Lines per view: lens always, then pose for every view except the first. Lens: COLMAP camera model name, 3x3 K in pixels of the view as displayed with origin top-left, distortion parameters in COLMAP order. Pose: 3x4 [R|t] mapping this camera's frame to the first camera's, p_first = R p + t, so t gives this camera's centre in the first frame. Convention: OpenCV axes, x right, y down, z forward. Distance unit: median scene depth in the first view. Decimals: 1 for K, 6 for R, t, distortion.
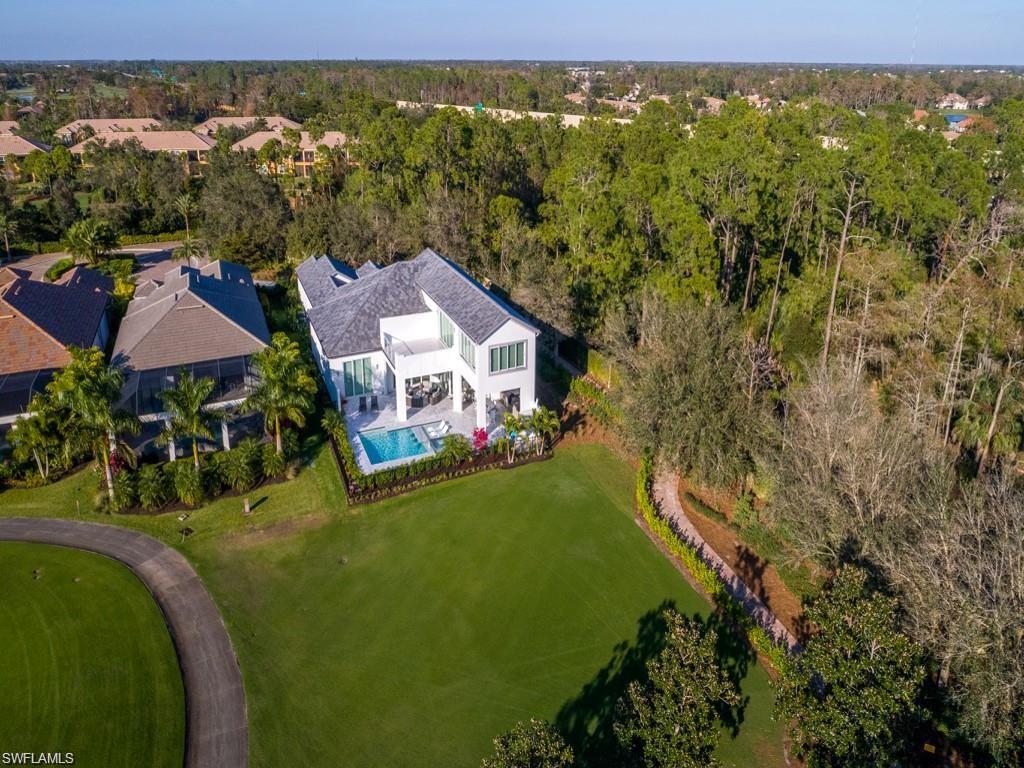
lens RADIAL K [[654.1, 0, 512.0], [0, 654.1, 384.0], [0, 0, 1]] dist [-0.000294, -0.000409]
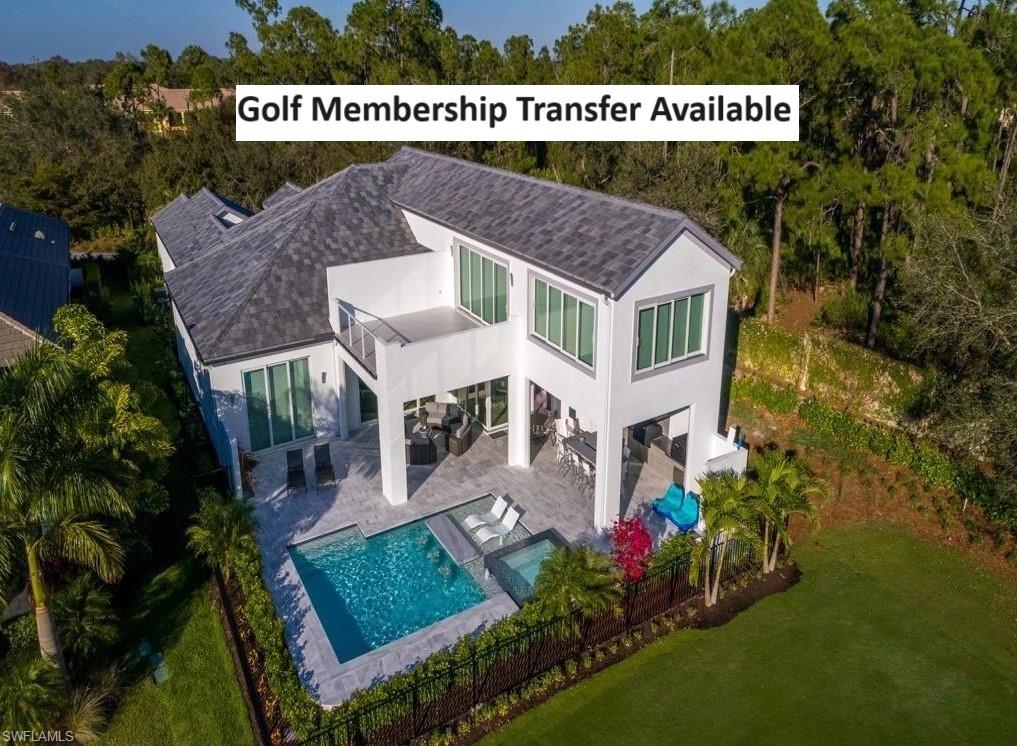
lens RADIAL K [[674.2, 0, 511.8], [0, 674.2, 333.7], [0, 0, 1]] dist [0.003003, -0.000650]
pose [[0.990382, -0.057190, 0.125984, -0.140322], [0.067319, 0.994704, -0.077662, -0.012265], [-0.120875, 0.085396, 0.988988, 0.547441]]
